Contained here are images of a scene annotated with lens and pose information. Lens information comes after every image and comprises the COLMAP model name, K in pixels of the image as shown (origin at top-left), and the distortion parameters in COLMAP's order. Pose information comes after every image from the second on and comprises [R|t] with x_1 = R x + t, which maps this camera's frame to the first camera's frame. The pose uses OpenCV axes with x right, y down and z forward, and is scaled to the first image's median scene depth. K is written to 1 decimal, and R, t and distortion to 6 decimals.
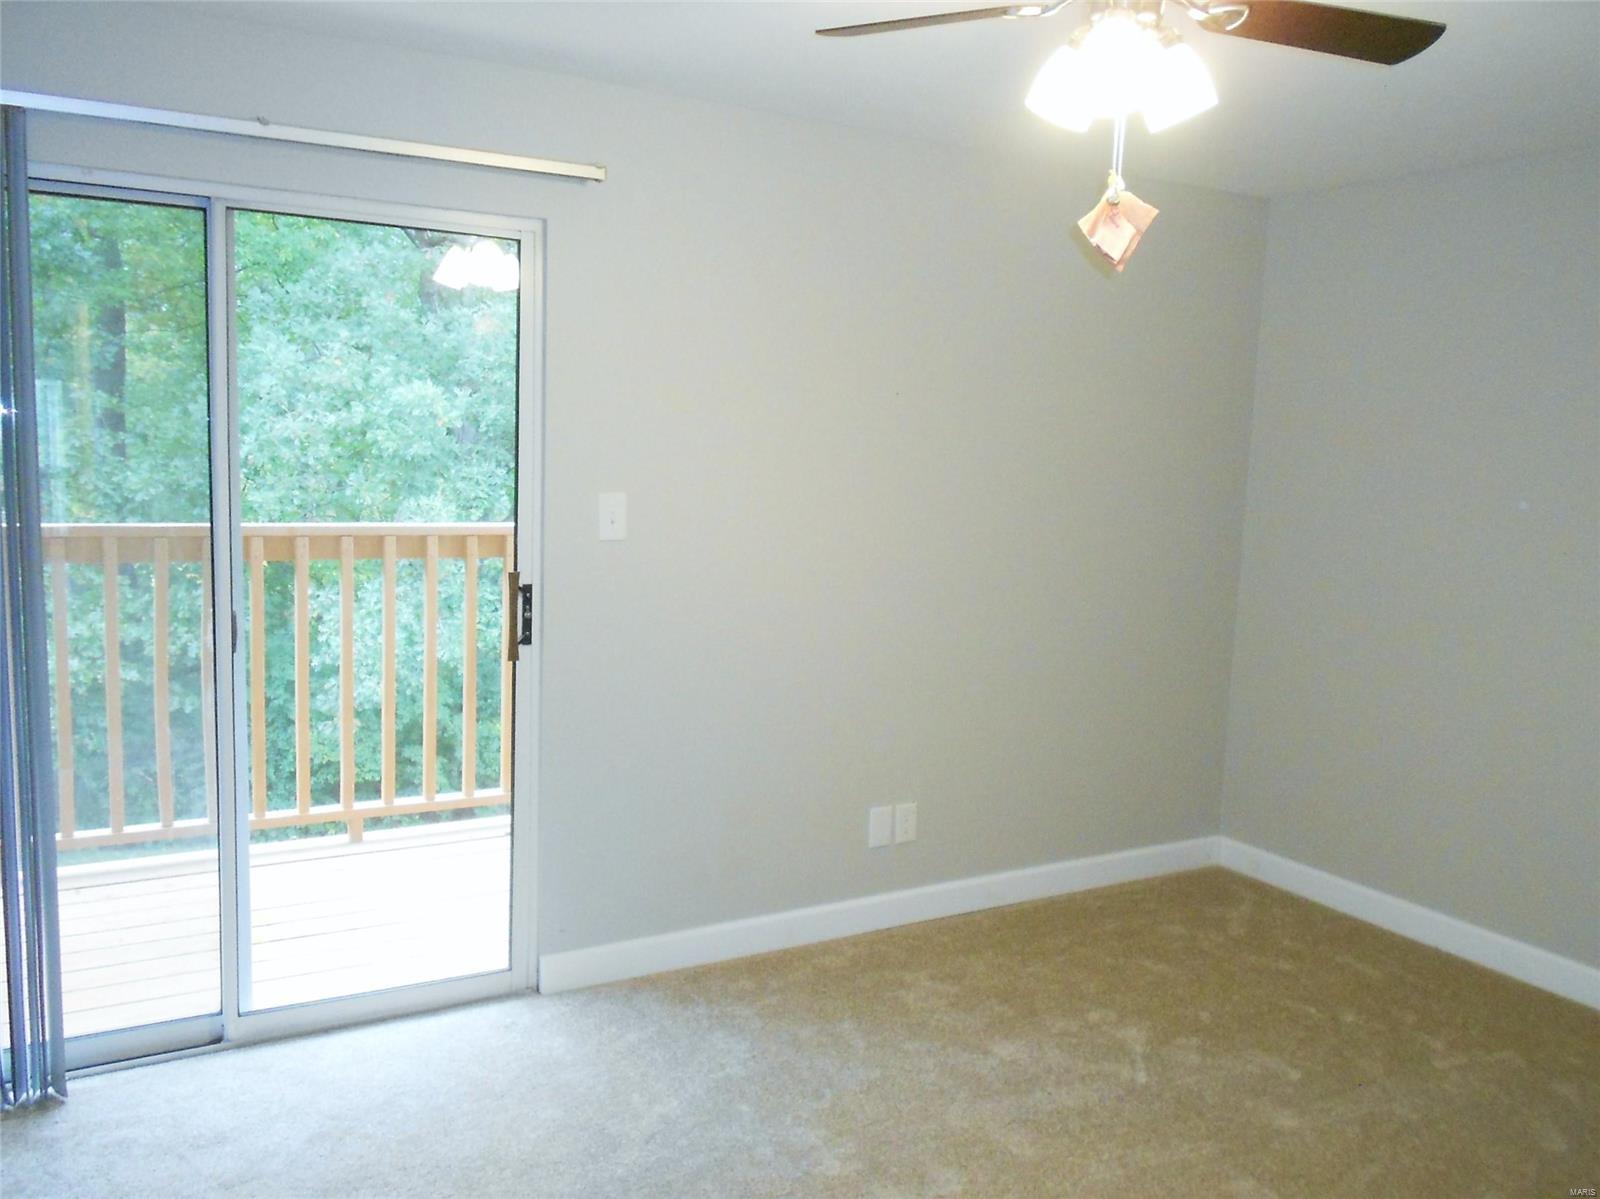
lens RADIAL K [[1294.7, 0, 776.6], [0, 1294.7, 600.4], [0, 0, 1]] dist [0.006520, 0.005440]
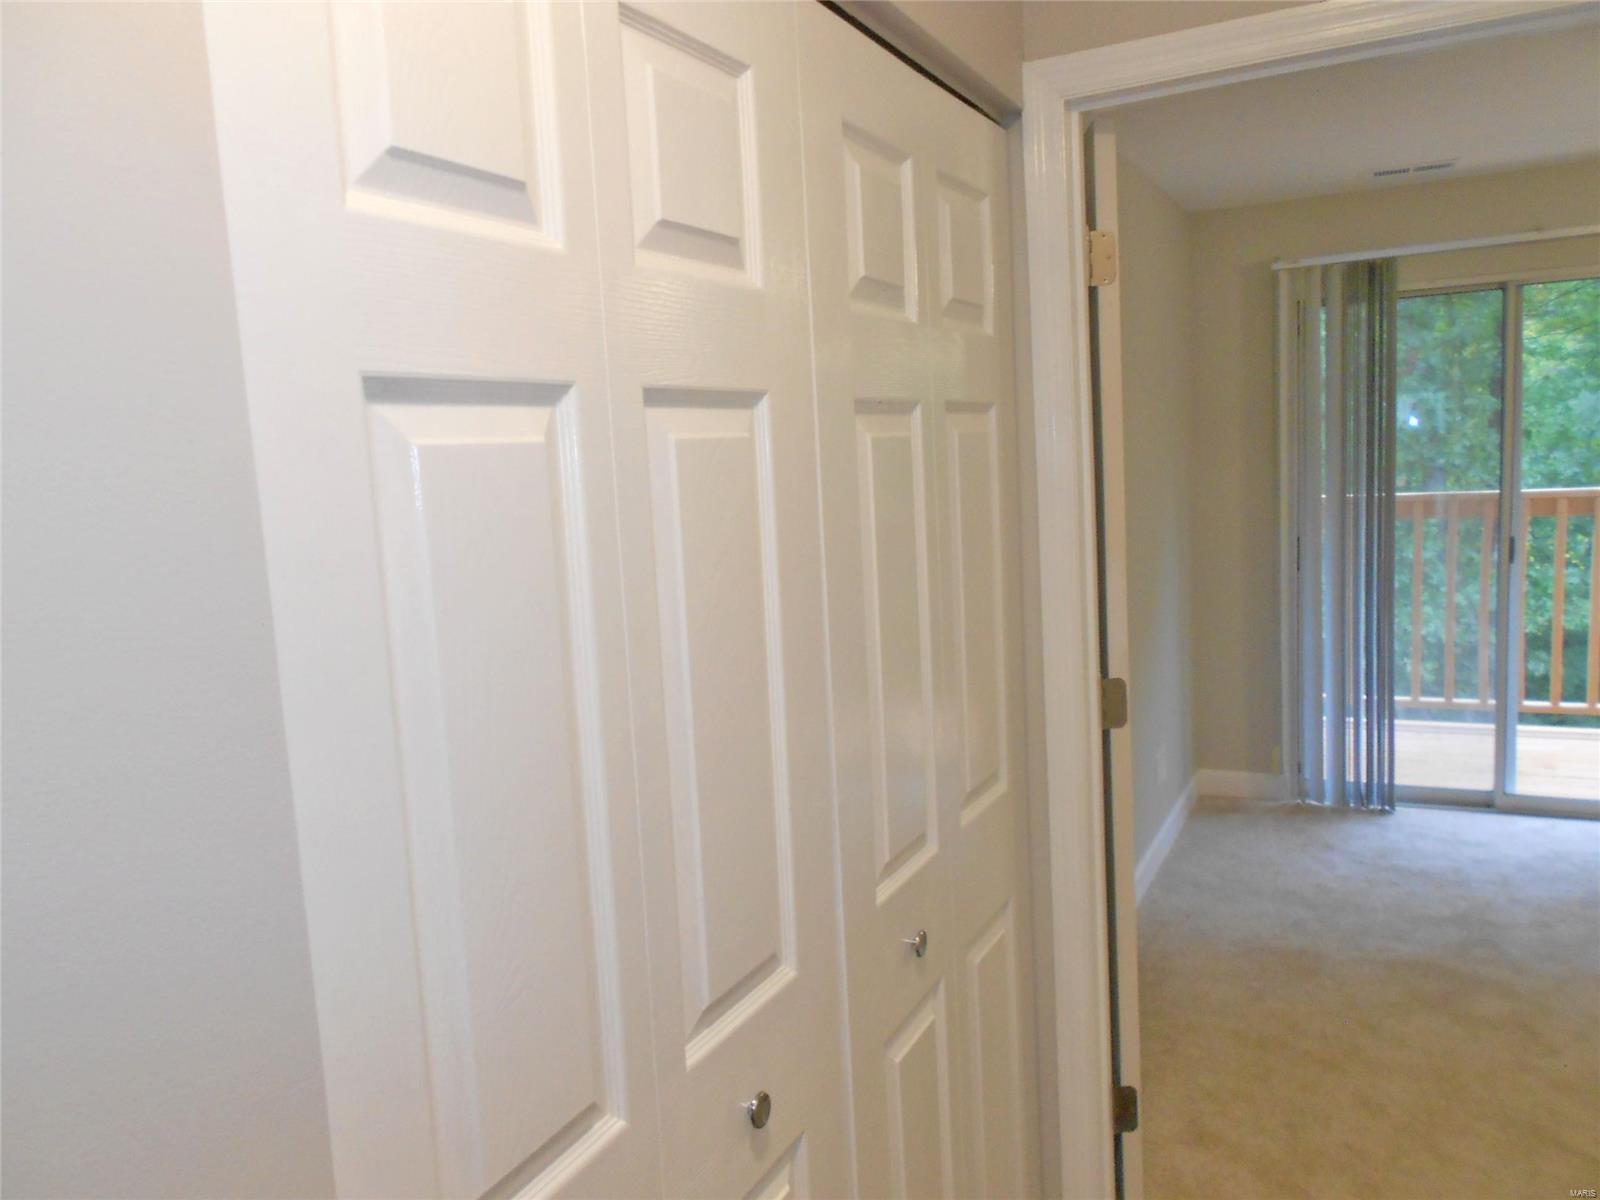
lens RADIAL K [[1294.7, 0, 776.6], [0, 1294.7, 600.9], [0, 0, 1]] dist [0.006520, 0.005440]
pose [[0.543936, 0.036172, -0.838346, 0.119276], [-0.037753, 0.999114, 0.018614, 0.025134], [0.838277, 0.021525, 0.544820, -0.171877]]
